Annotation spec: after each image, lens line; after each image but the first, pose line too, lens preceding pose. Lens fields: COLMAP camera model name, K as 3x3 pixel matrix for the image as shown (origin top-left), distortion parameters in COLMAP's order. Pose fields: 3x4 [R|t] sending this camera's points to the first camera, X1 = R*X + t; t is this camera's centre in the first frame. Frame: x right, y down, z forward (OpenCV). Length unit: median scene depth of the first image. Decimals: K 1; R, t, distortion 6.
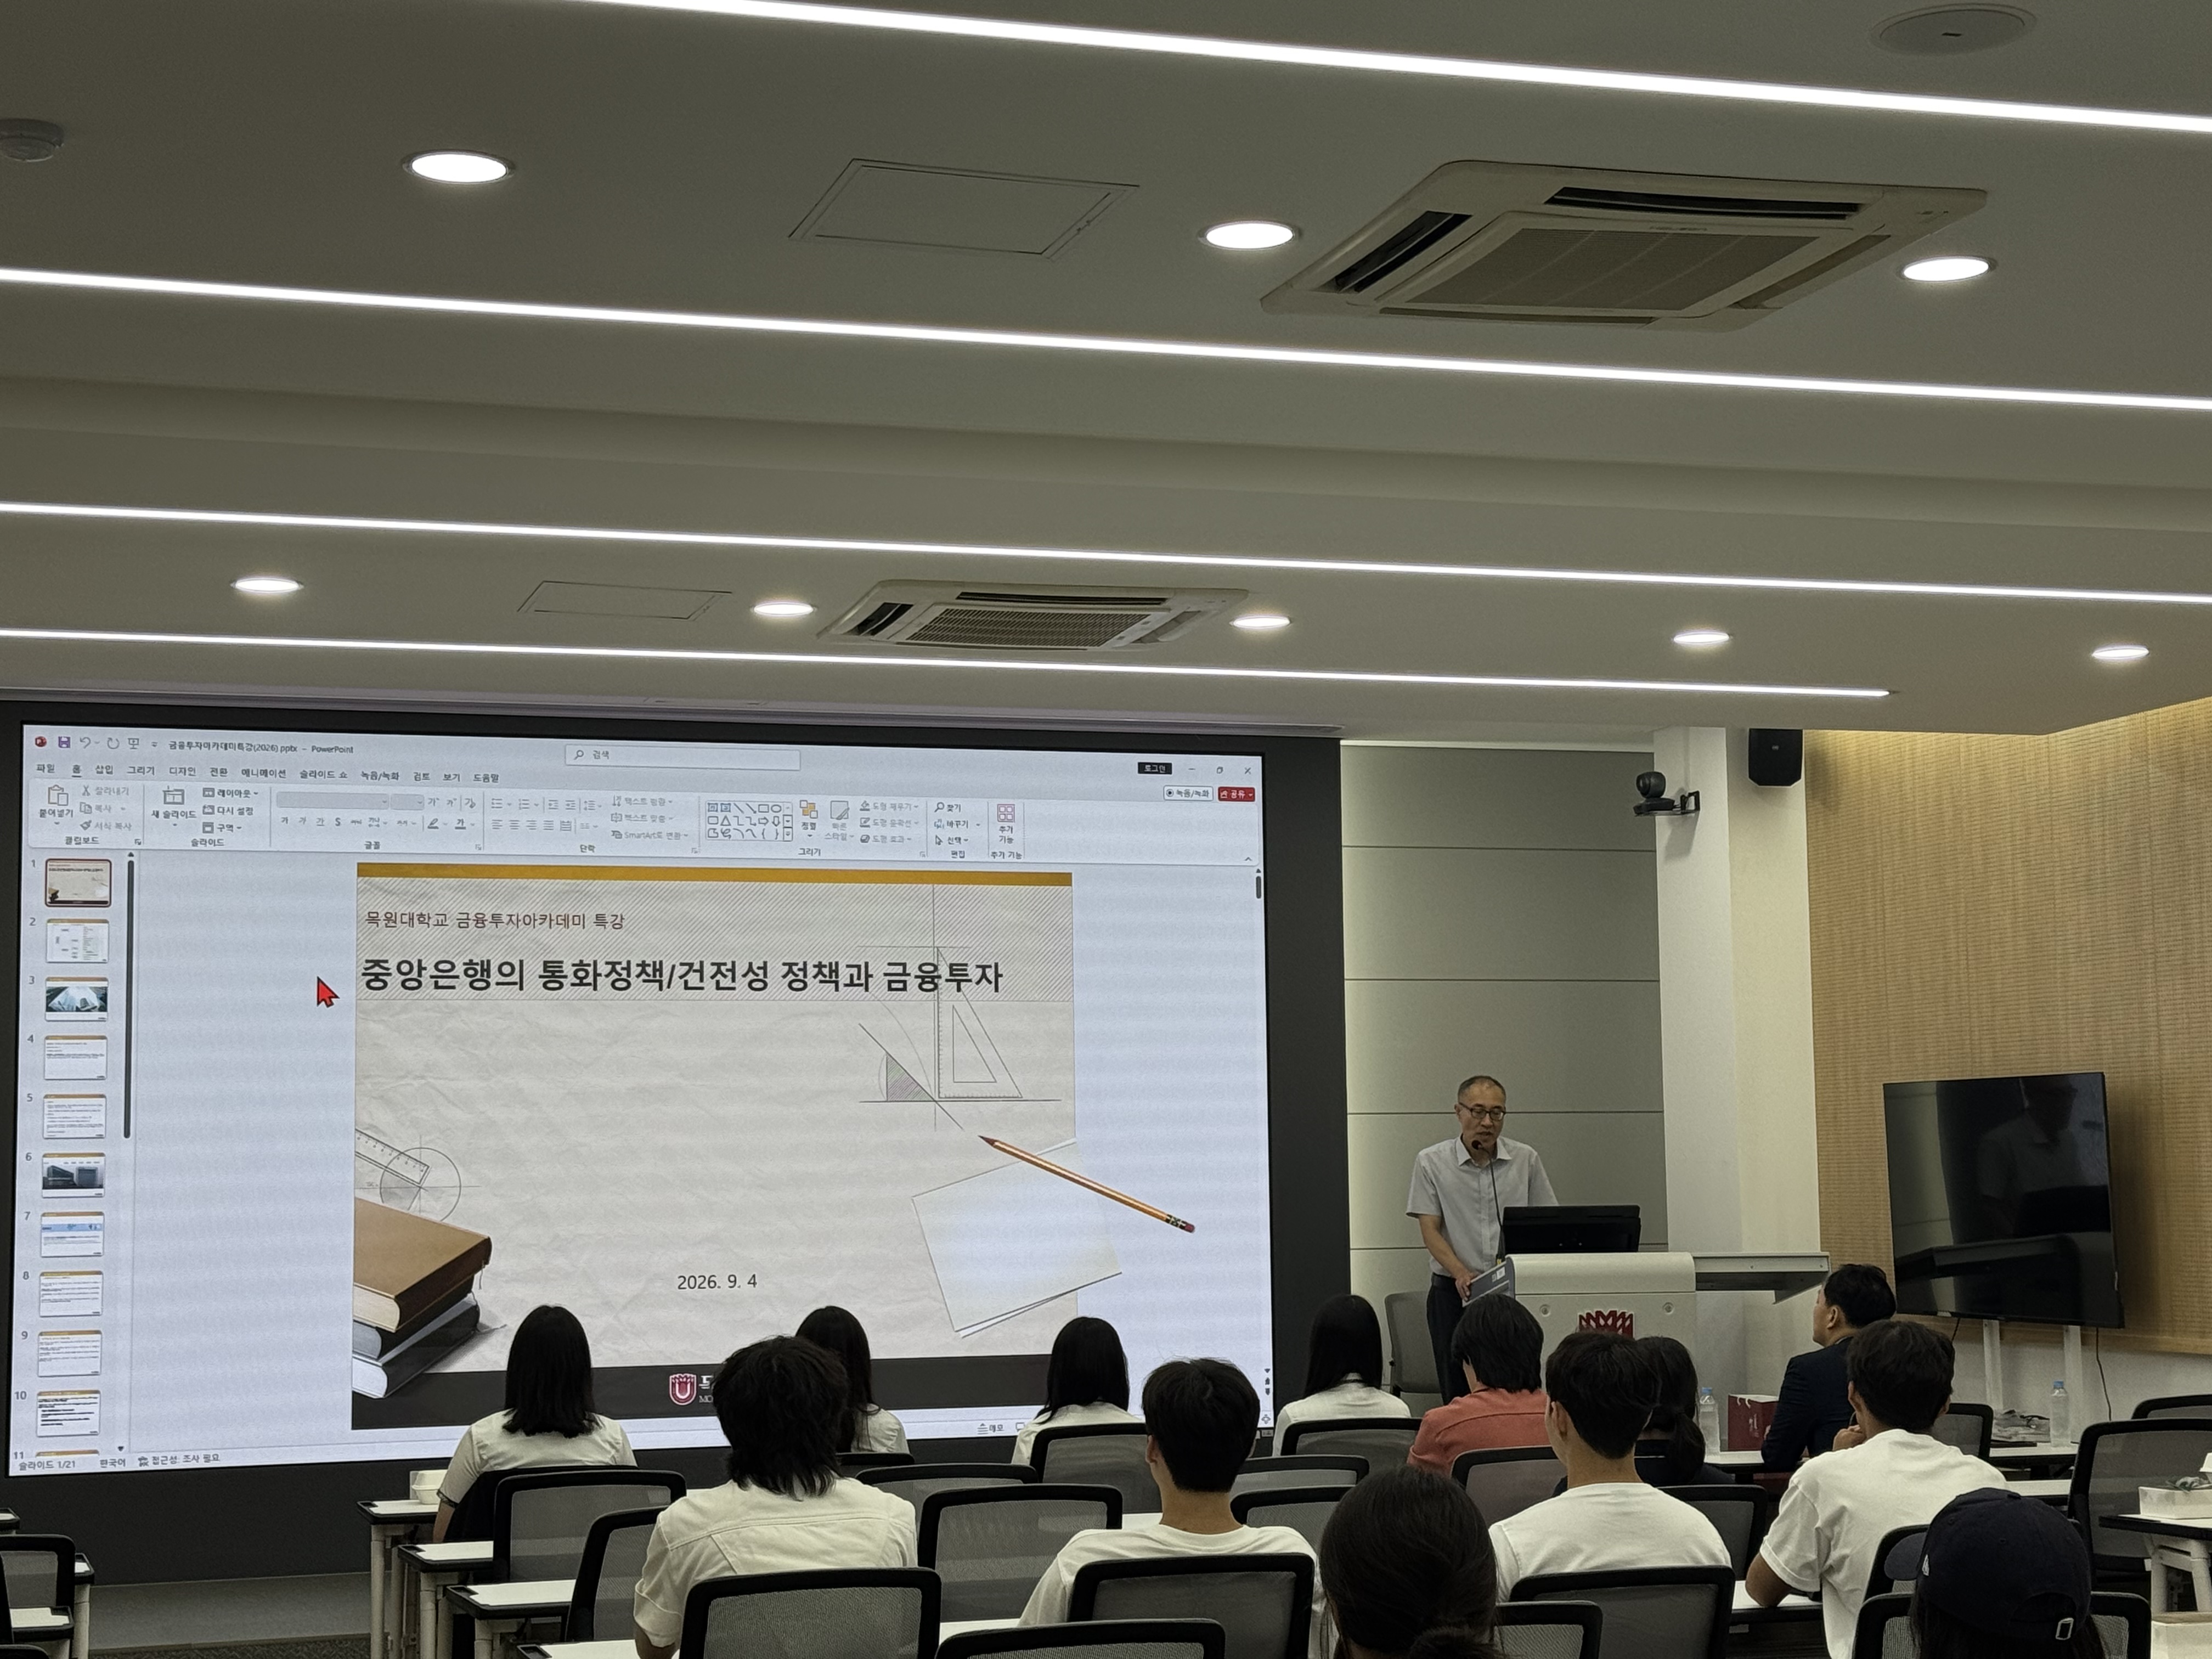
lens RADIAL K [[3719.7, 0, 1106.0], [0, 3719.7, 829.5], [0, 0, 1]] dist [0.210779, -0.607276]
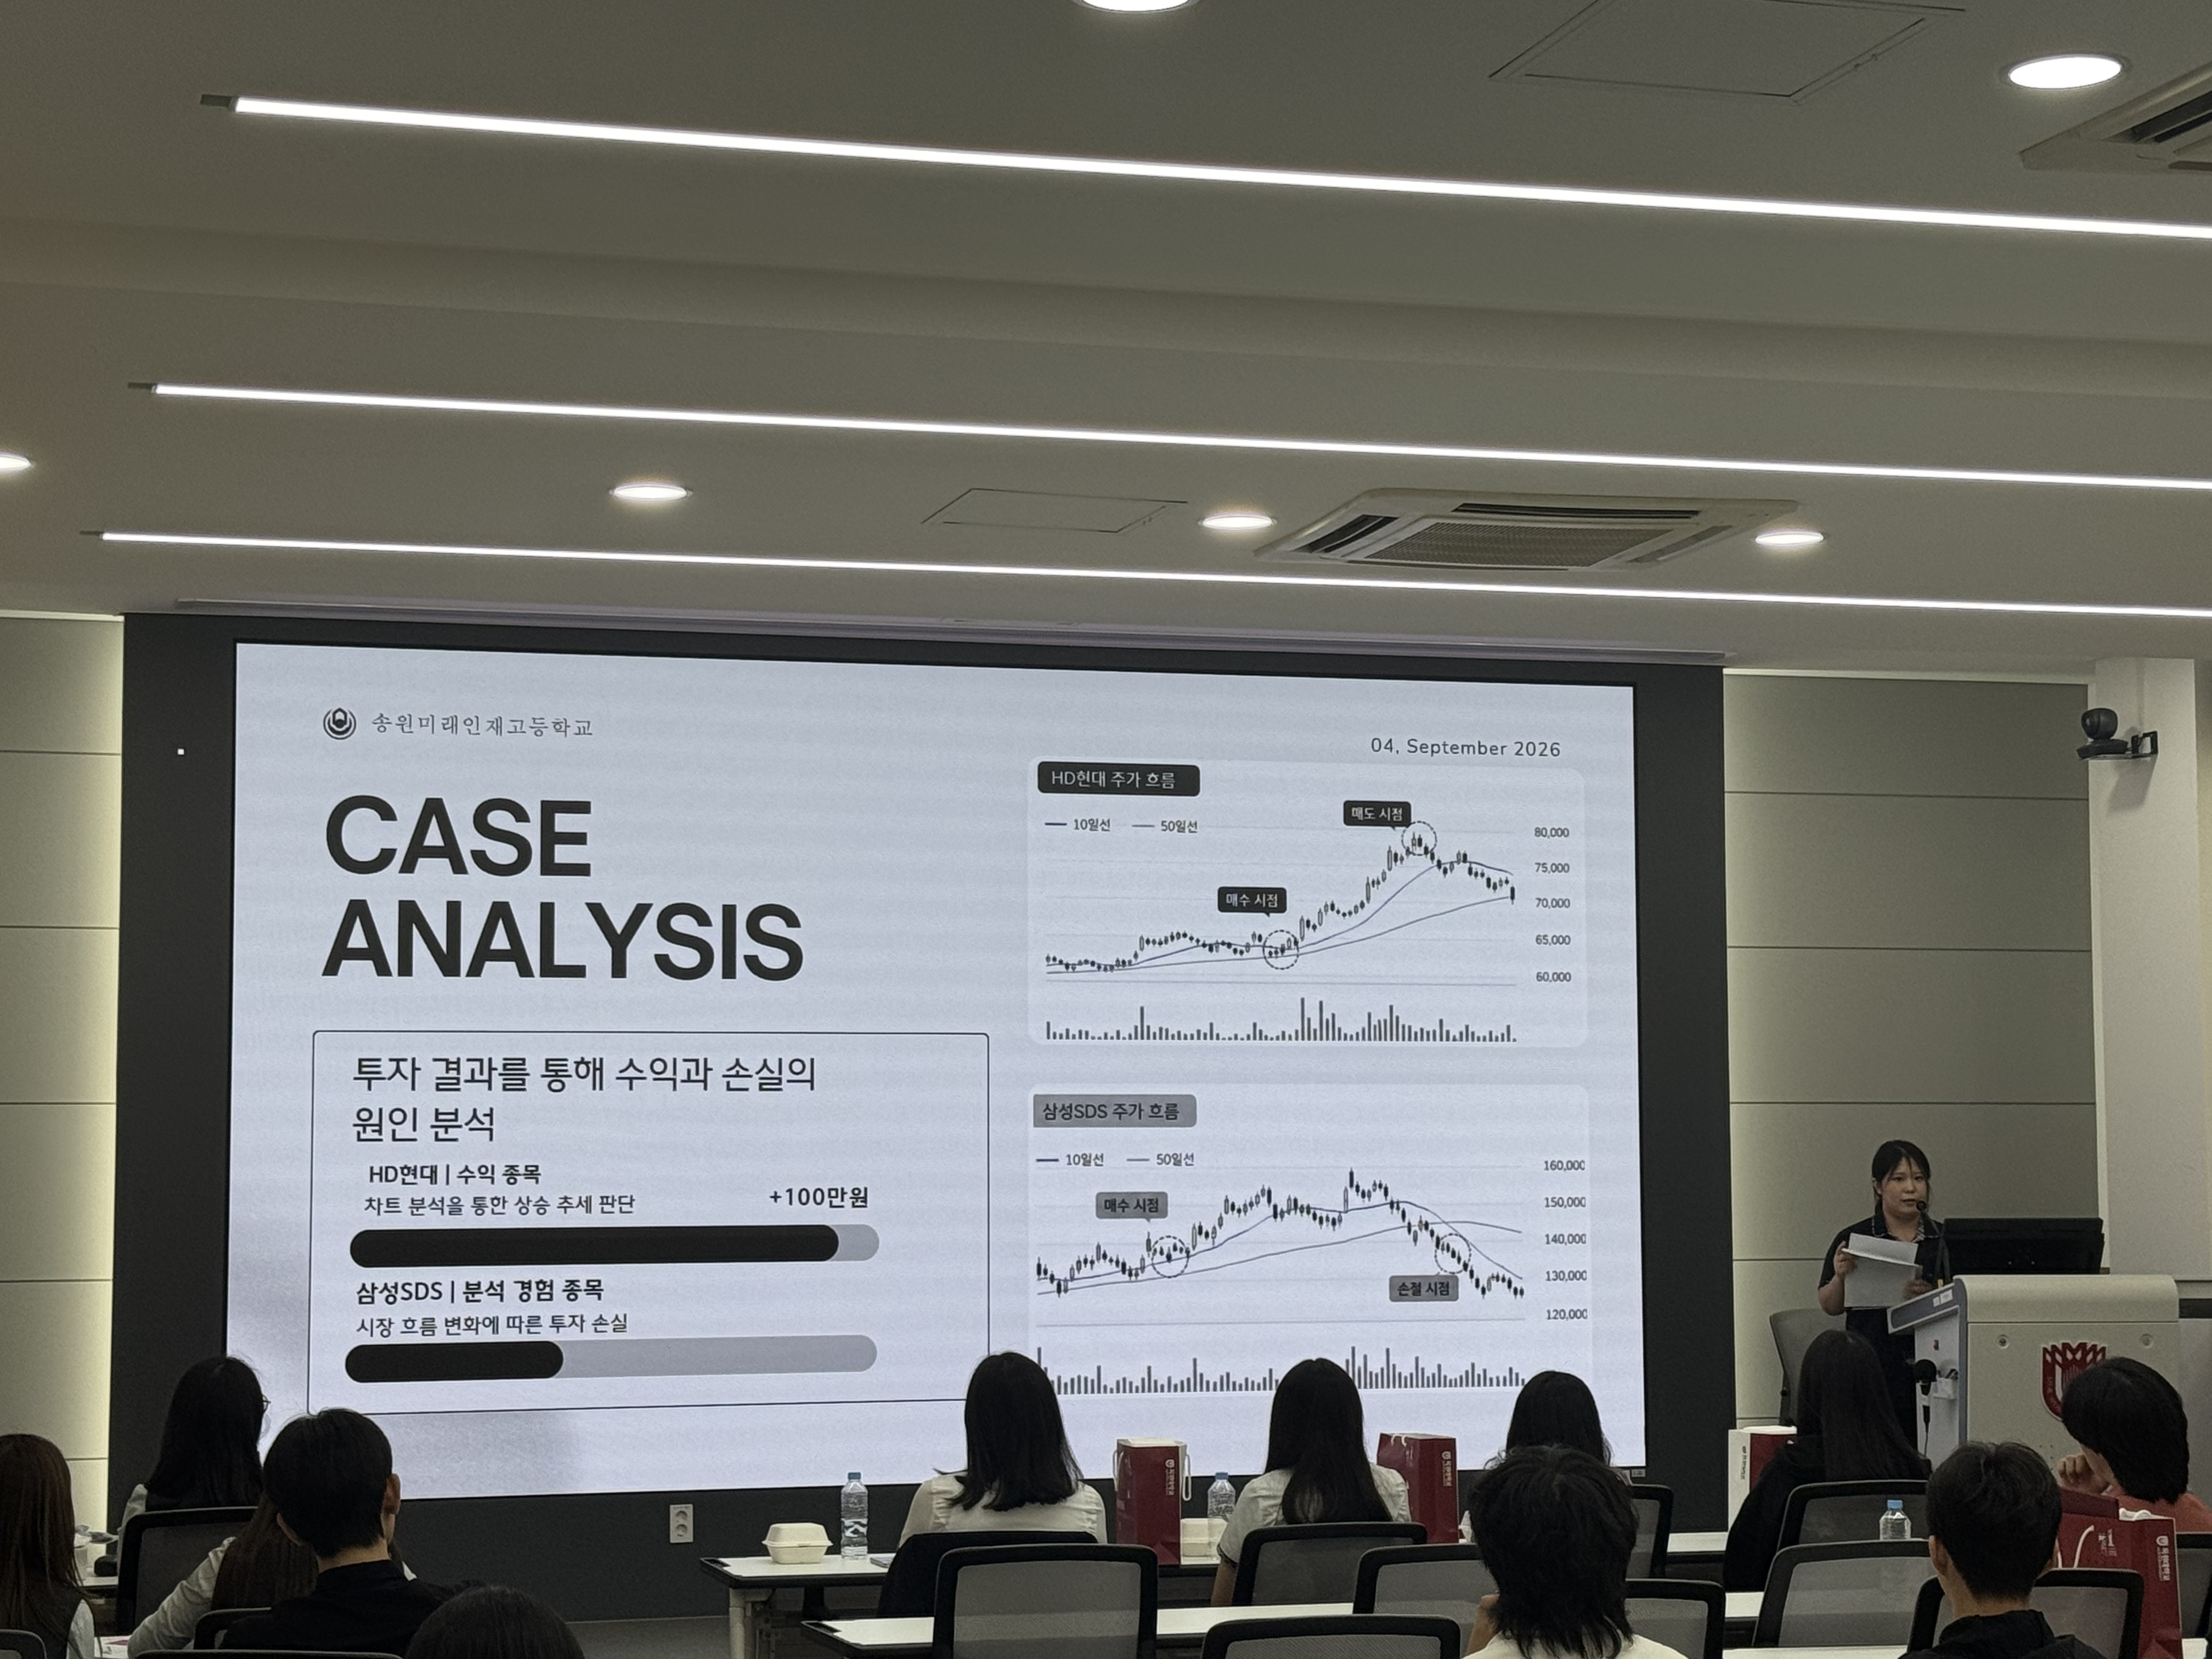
lens RADIAL K [[4180.0, 0, 1106.0], [0, 4180.0, 829.5], [0, 0, 1]] dist [0.199093, -0.040751]
pose [[0.999819, 0.007956, -0.017253, -0.082398], [-0.007619, 0.999781, 0.019474, -0.006246], [0.017405, -0.019339, 0.999661, 0.039965]]
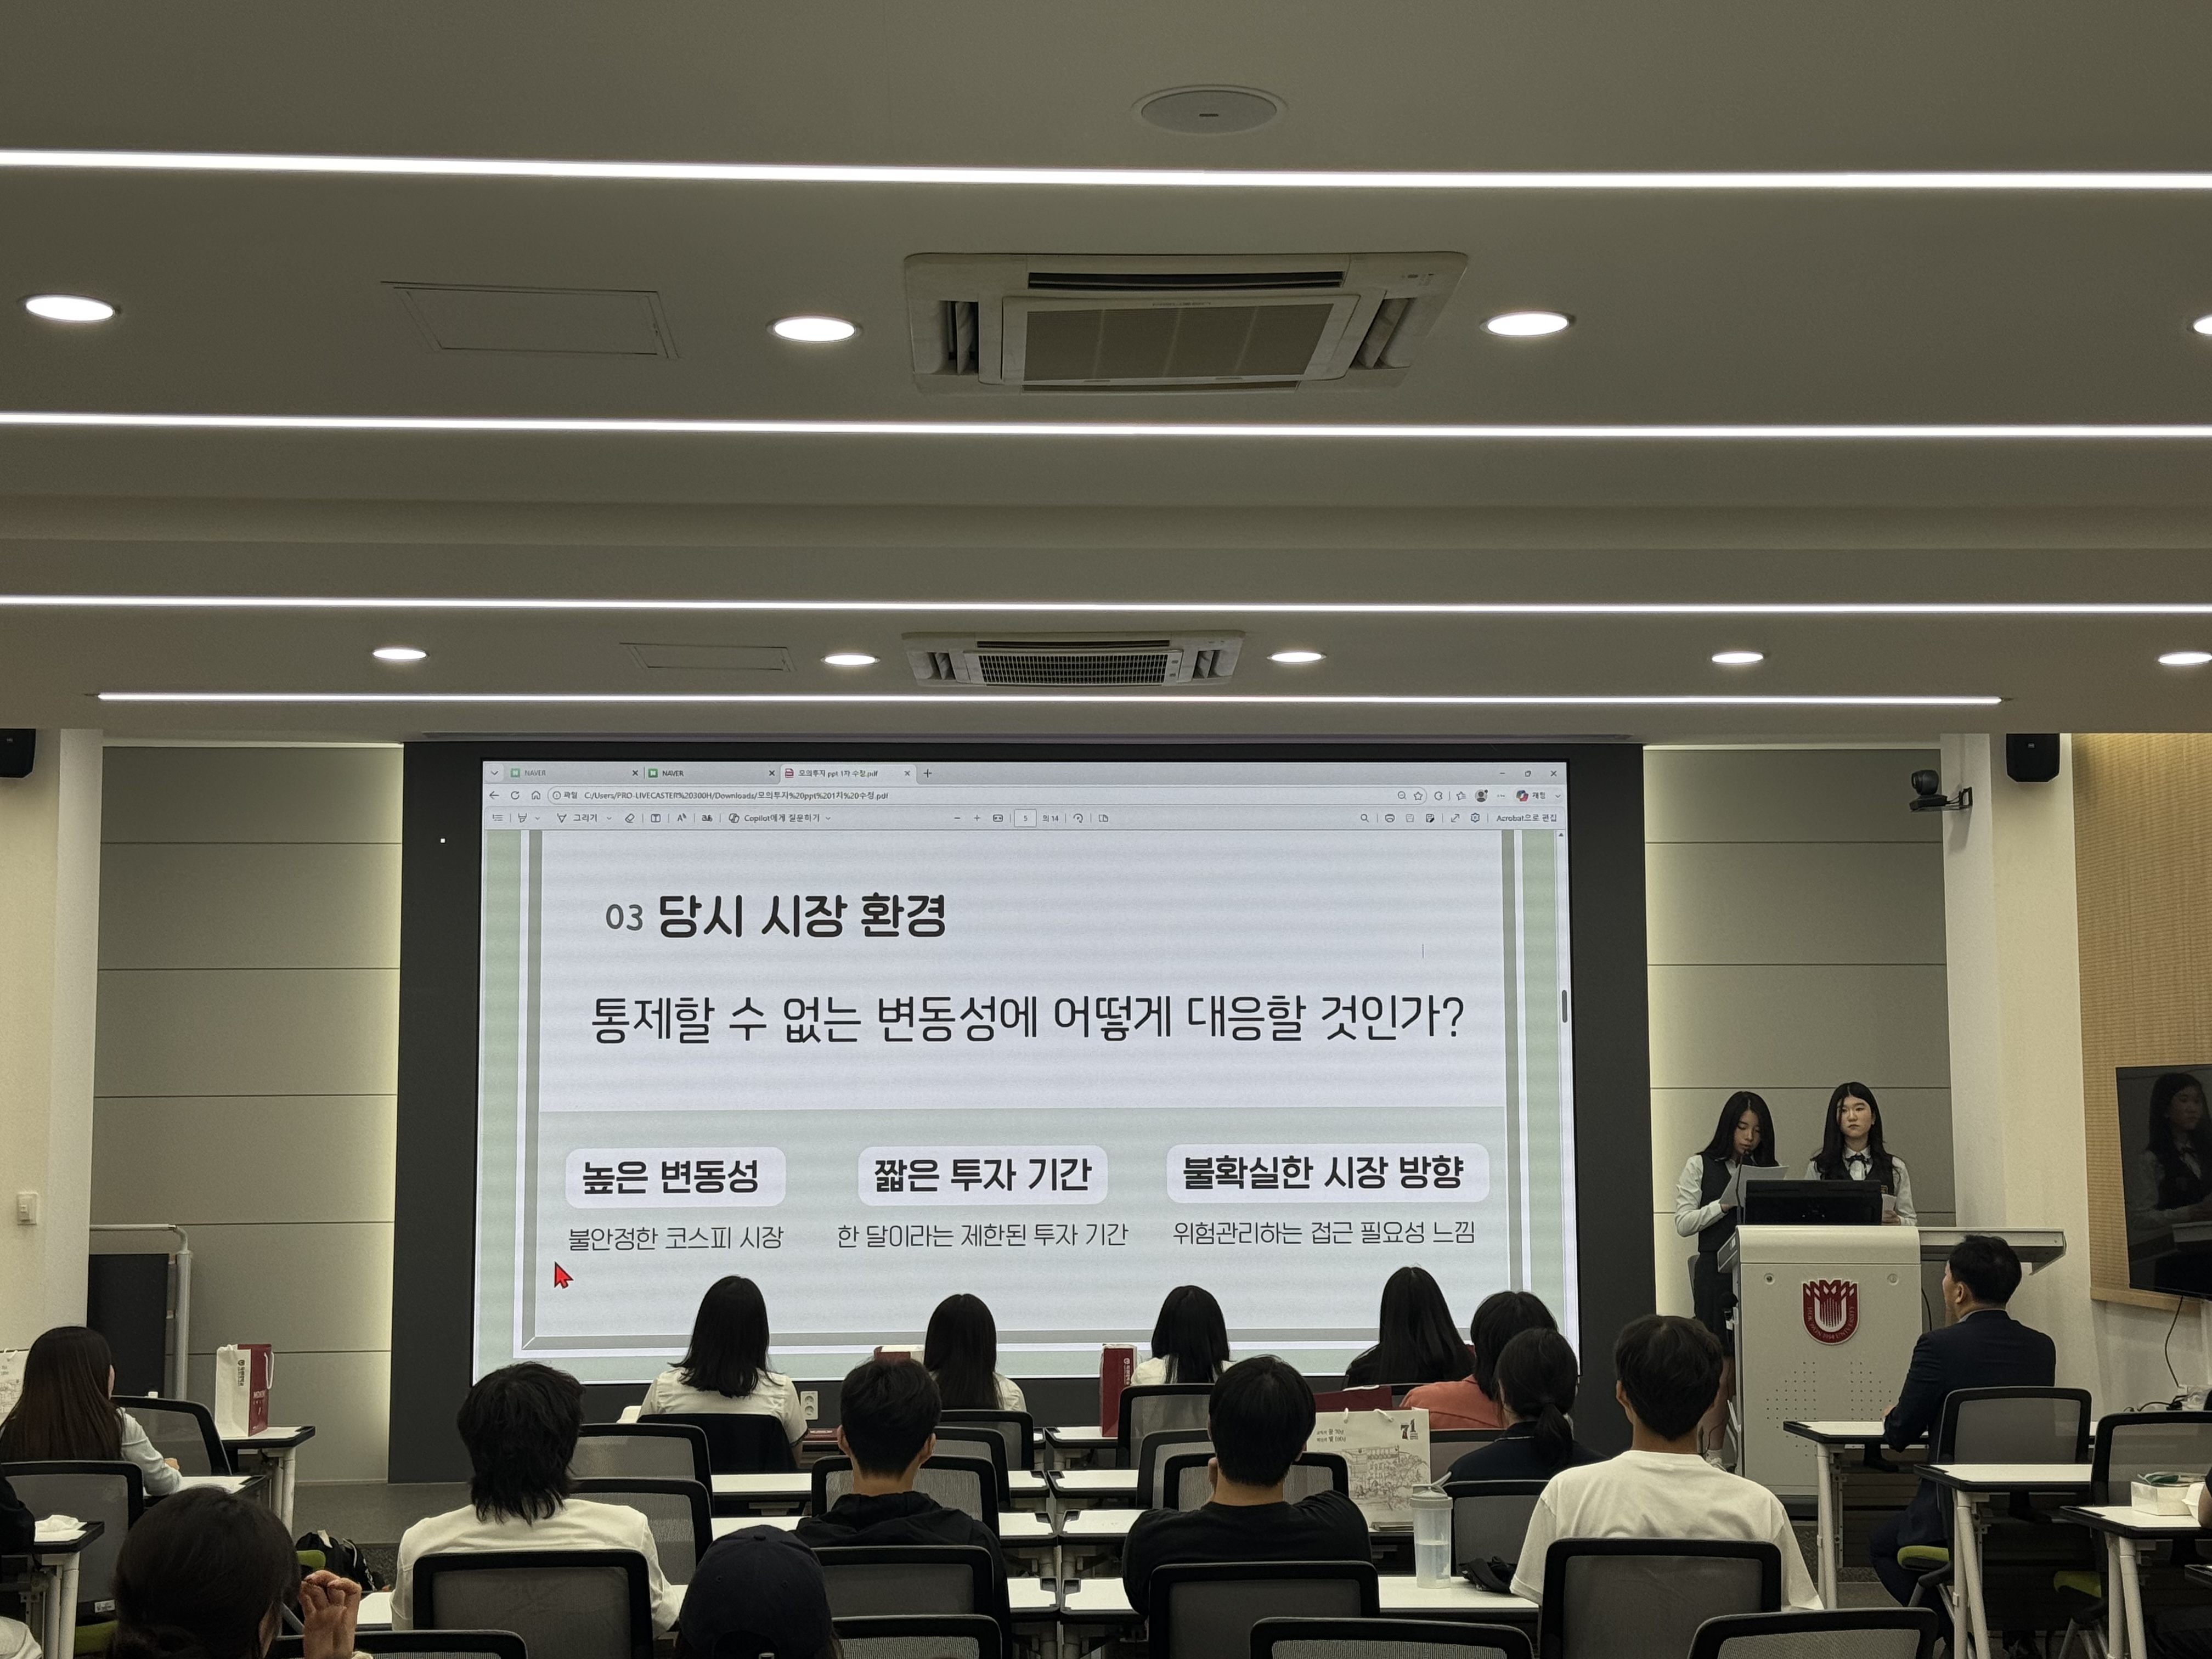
lens RADIAL K [[3206.9, 0, 1106.0], [0, 3206.9, 829.5], [0, 0, 1]] dist [0.214963, -0.580719]
pose [[0.968841, -0.015243, -0.247212, 0.190251], [0.017140, 0.999838, 0.005523, -0.009758], [0.247088, -0.009588, 0.968946, 0.063073]]
